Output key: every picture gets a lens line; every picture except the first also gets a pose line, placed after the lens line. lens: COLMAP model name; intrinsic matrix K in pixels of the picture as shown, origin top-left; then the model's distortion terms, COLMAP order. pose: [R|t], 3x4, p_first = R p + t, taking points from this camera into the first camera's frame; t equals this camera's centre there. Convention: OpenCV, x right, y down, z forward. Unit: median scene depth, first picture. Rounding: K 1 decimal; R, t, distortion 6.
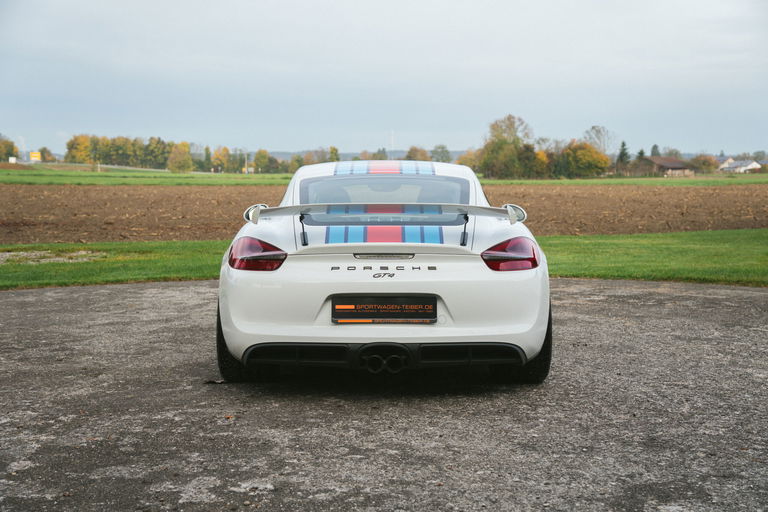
lens RADIAL K [[1158.3, 0, 384.0], [0, 1158.3, 256.0], [0, 0, 1]] dist [0.207185, 0.475380]
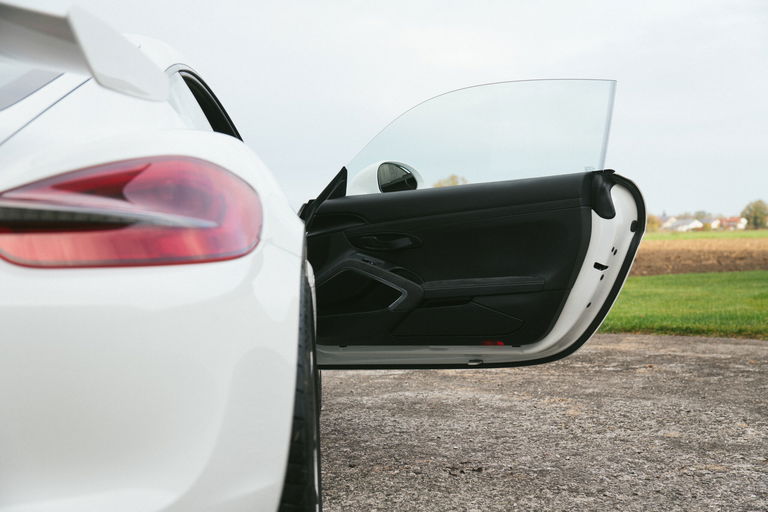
lens RADIAL K [[1158.3, 0, 384.0], [0, 1158.3, 256.0], [0, 0, 1]] dist [0.207185, 0.475380]
pose [[0.998917, -0.017163, 0.043252, 0.076546], [0.019535, 0.998294, -0.055024, 0.011981], [-0.042234, 0.055809, 0.997548, 0.355820]]
